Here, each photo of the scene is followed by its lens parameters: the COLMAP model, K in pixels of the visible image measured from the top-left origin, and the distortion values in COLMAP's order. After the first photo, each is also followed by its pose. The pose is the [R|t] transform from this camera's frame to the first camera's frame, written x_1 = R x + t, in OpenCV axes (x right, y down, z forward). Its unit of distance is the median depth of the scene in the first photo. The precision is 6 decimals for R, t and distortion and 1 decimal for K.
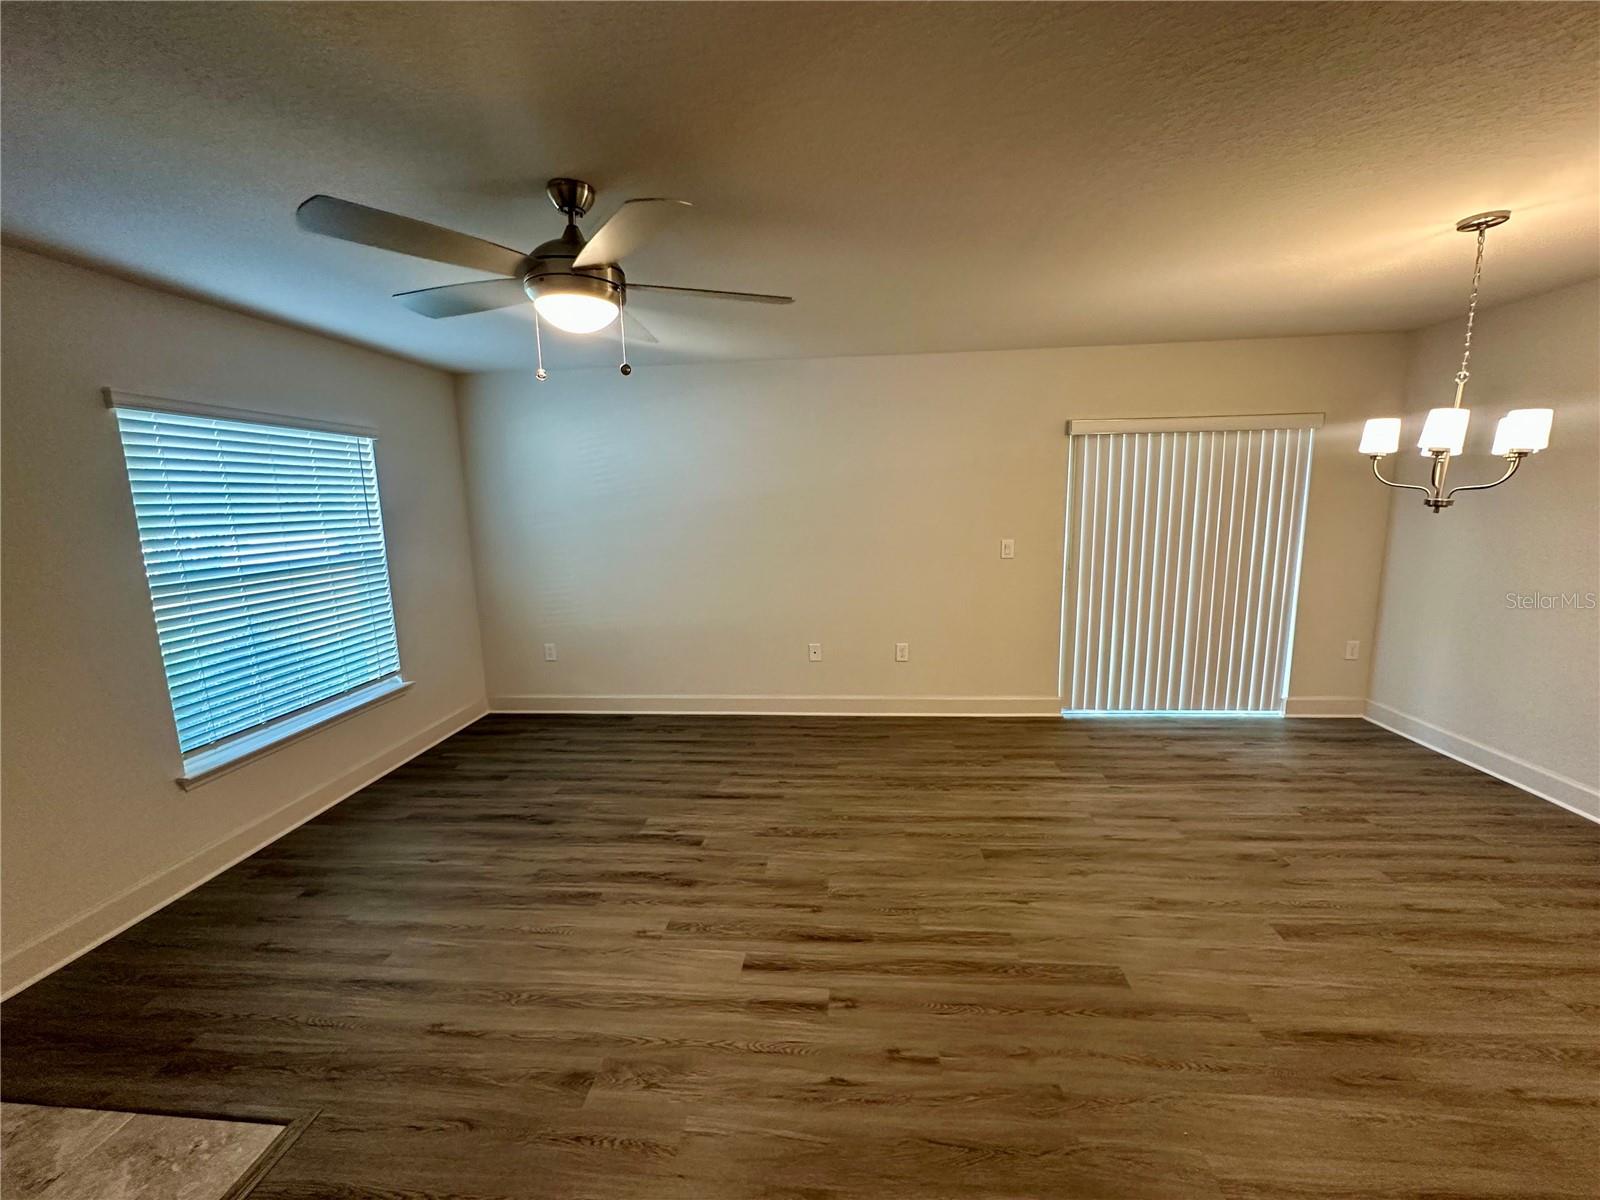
lens RADIAL K [[634.5, 0, 800.0], [0, 634.5, 600.0], [0, 0, 1]] dist [-0.001859, -0.000029]
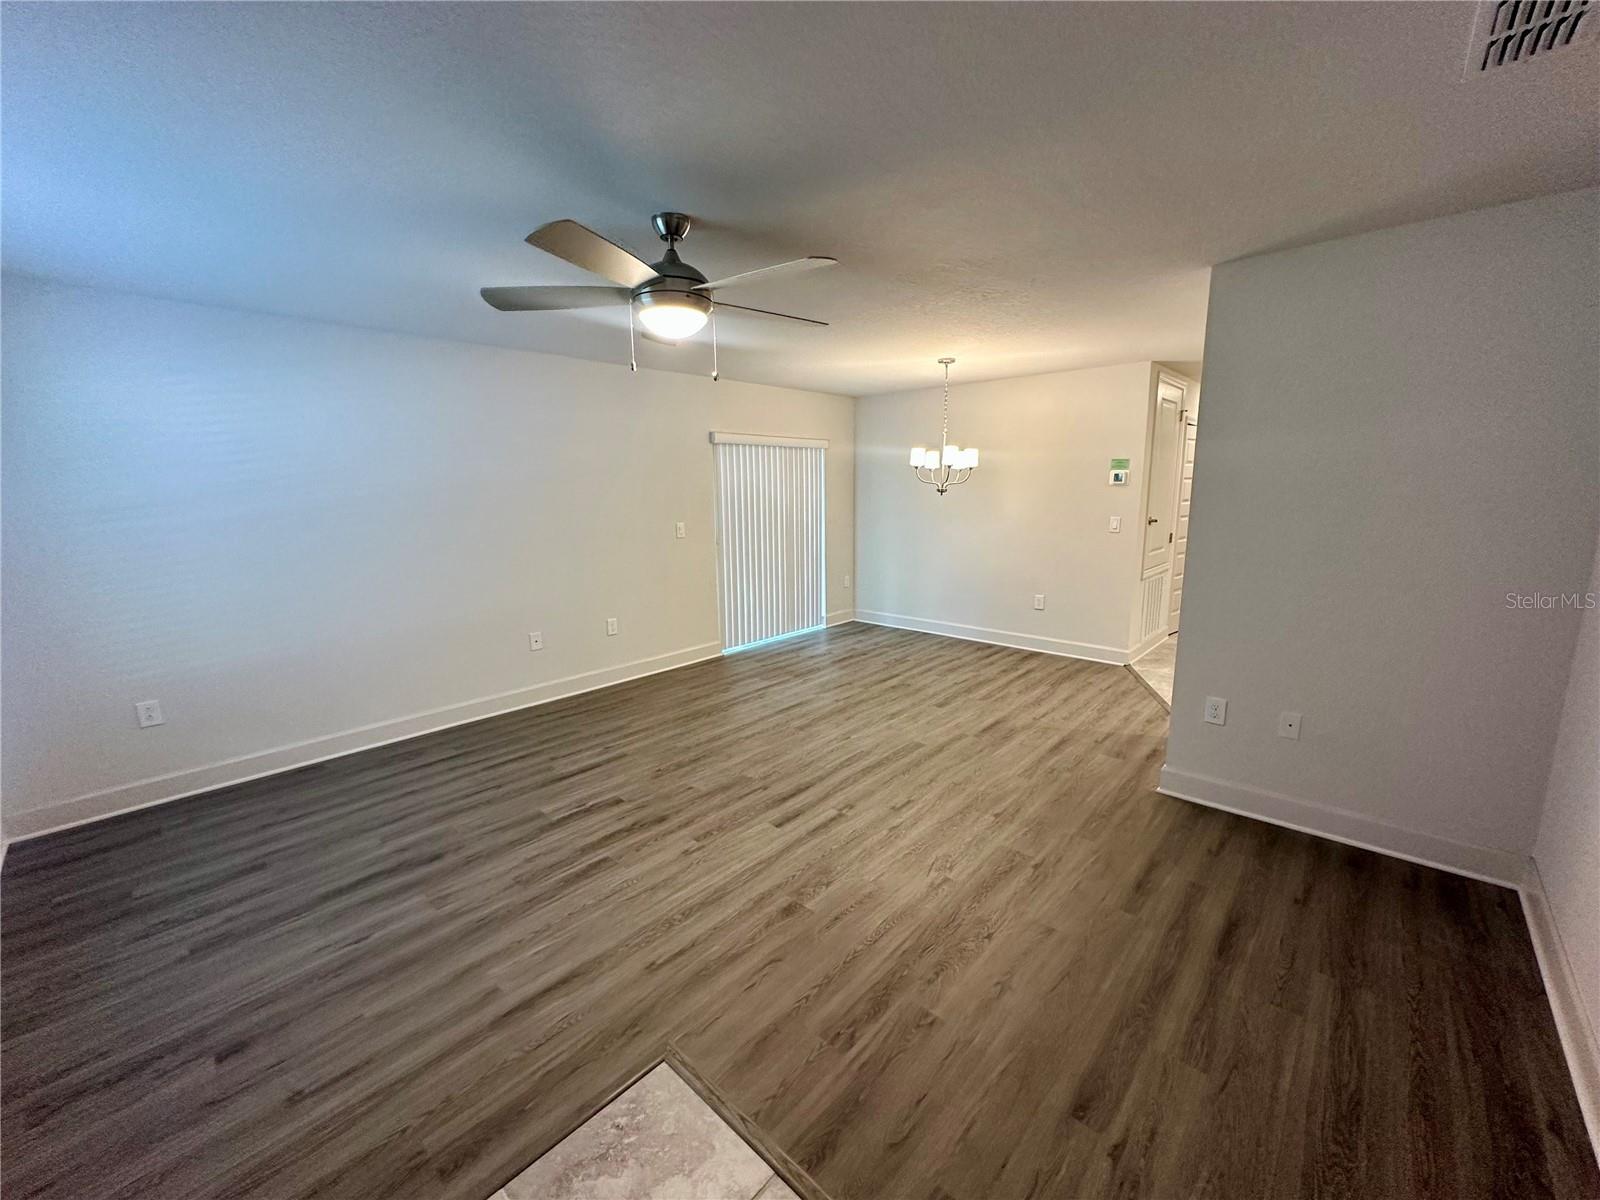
lens RADIAL K [[634.5, 0, 800.0], [0, 634.5, 600.0], [0, 0, 1]] dist [-0.001859, -0.000029]
pose [[0.612771, -0.124741, 0.780353, -0.761454], [0.127192, 0.990157, 0.058401, 0.018989], [-0.779957, 0.063469, 0.622606, 0.062466]]
